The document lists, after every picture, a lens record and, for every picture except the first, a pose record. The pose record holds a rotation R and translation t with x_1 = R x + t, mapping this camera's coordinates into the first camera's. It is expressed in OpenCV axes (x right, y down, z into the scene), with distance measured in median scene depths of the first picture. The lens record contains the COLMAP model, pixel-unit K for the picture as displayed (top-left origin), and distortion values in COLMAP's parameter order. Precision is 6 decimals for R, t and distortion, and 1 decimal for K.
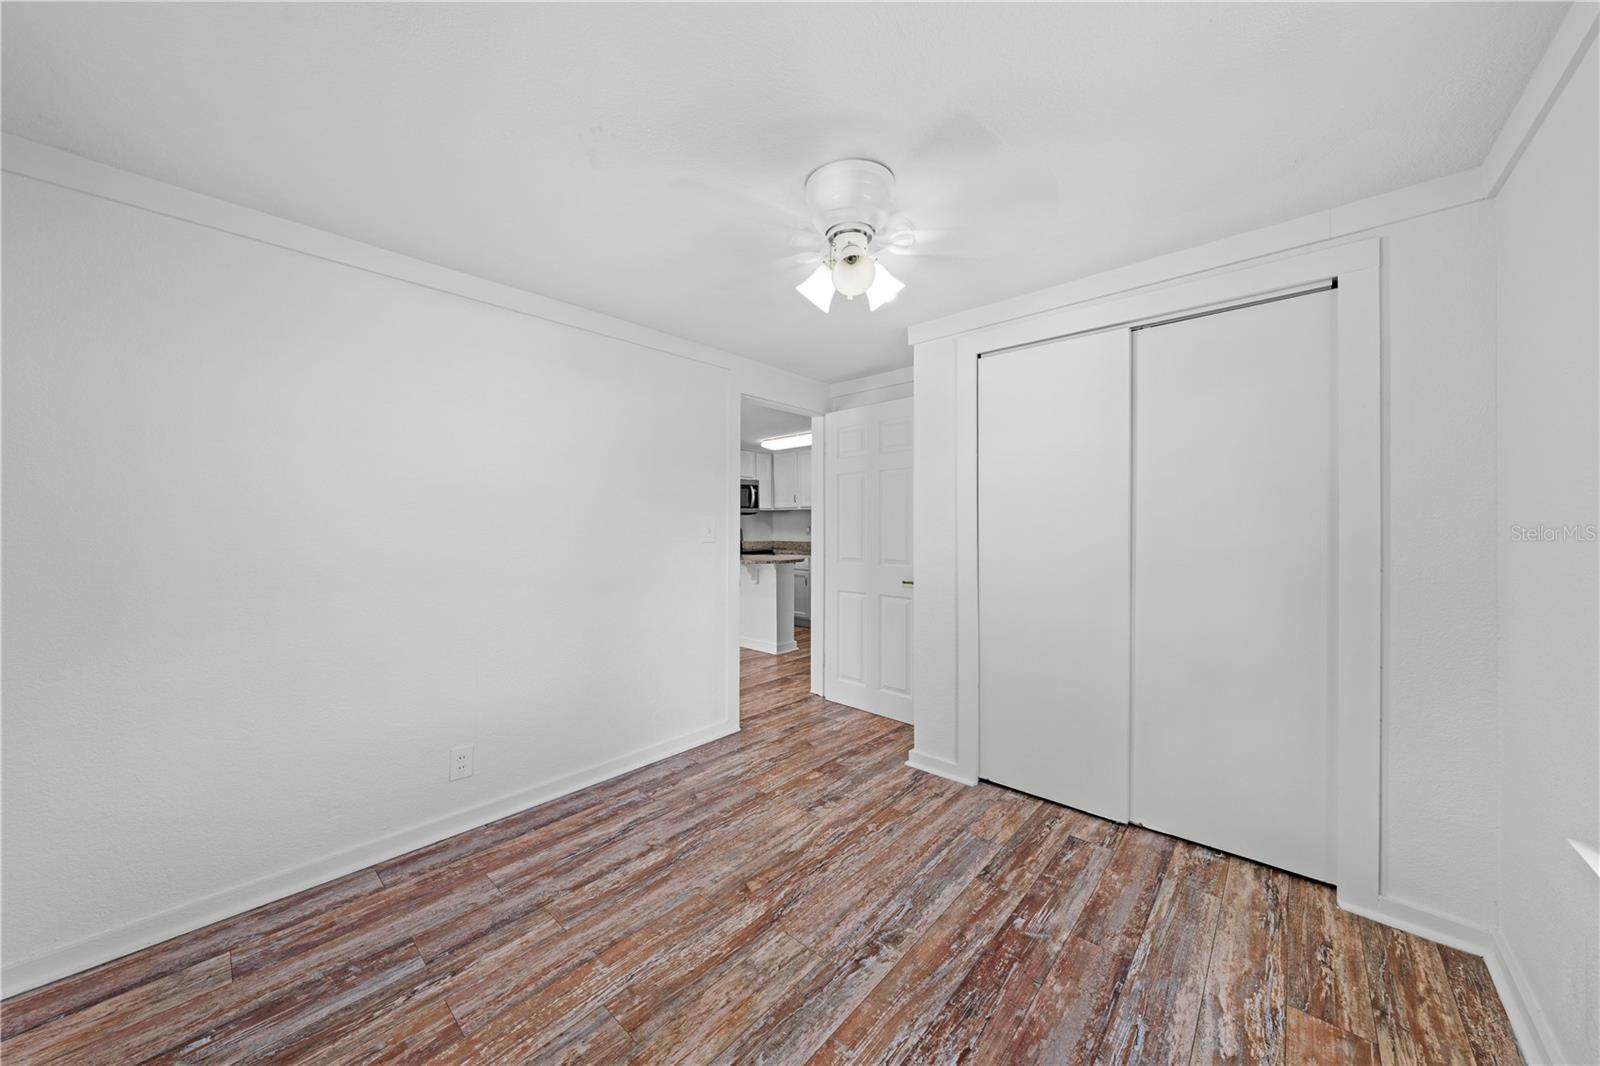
lens RADIAL K [[538.2, 0, 802.2], [0, 538.2, 530.6], [0, 0, 1]] dist [-0.001994, -0.000071]
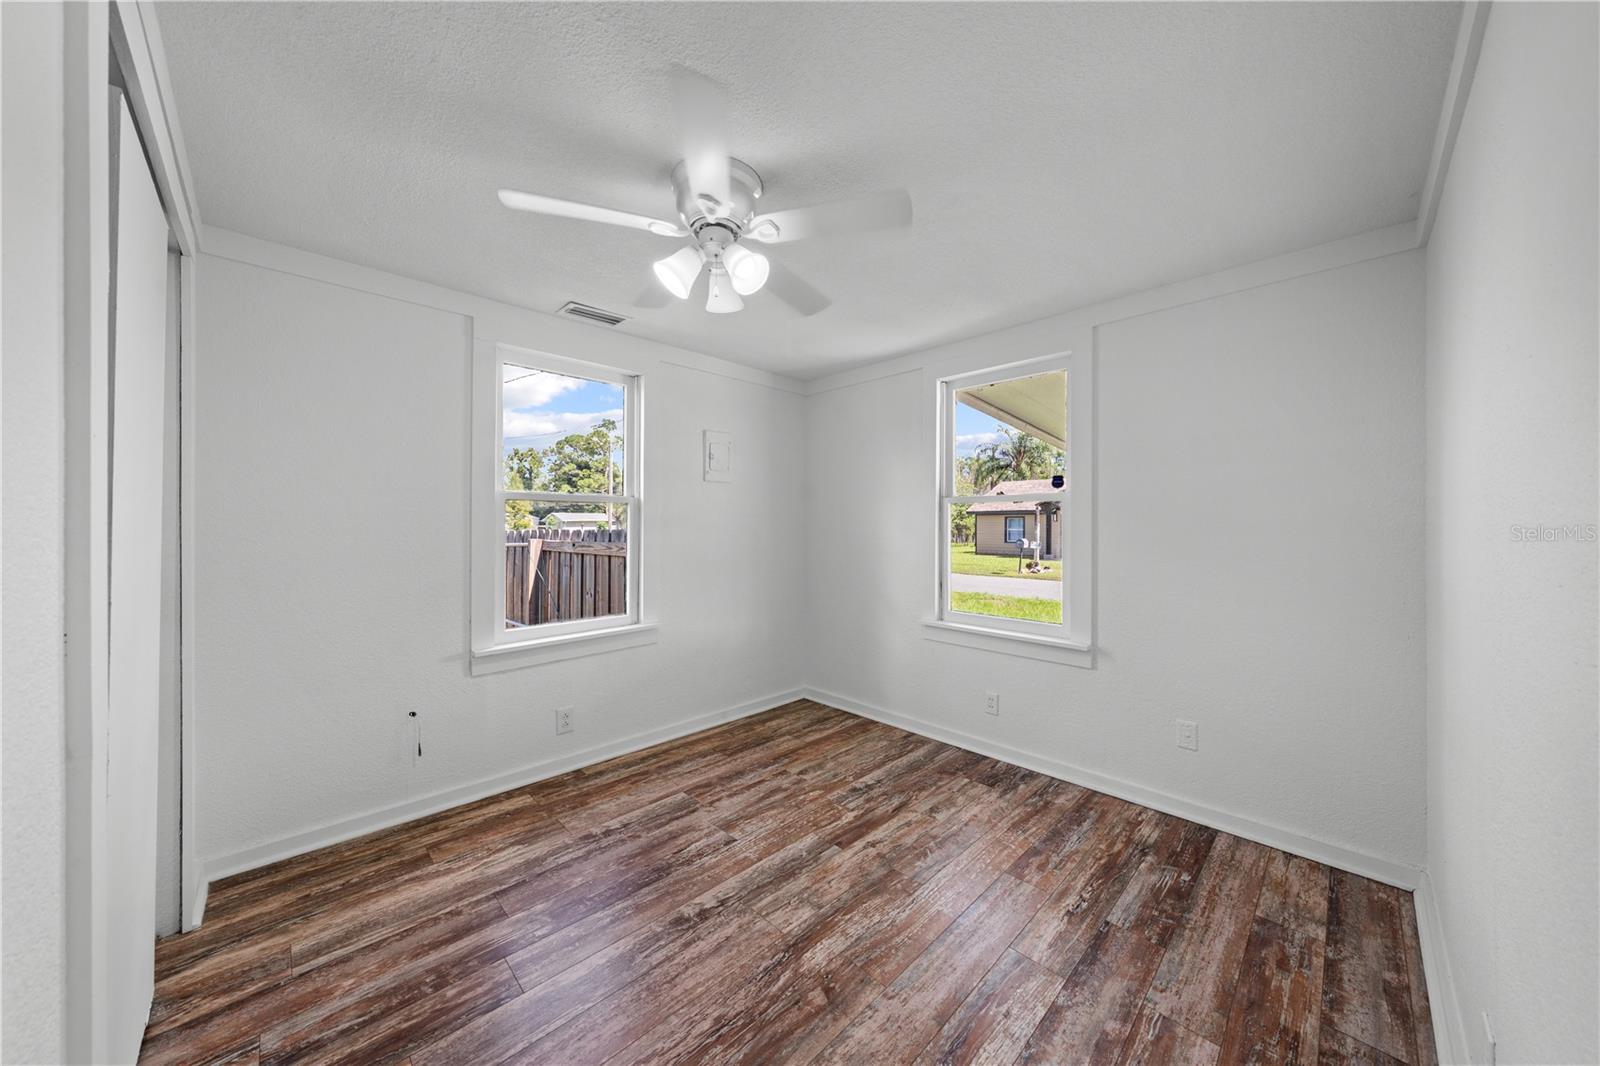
lens RADIAL K [[538.2, 0, 802.2], [0, 538.2, 530.6], [0, 0, 1]] dist [-0.001994, -0.000071]
pose [[-0.998212, -0.000824, 0.059774, -0.130166], [0.000150, 0.999867, 0.016299, -0.015626], [-0.059780, 0.016279, -0.998079, 2.021673]]
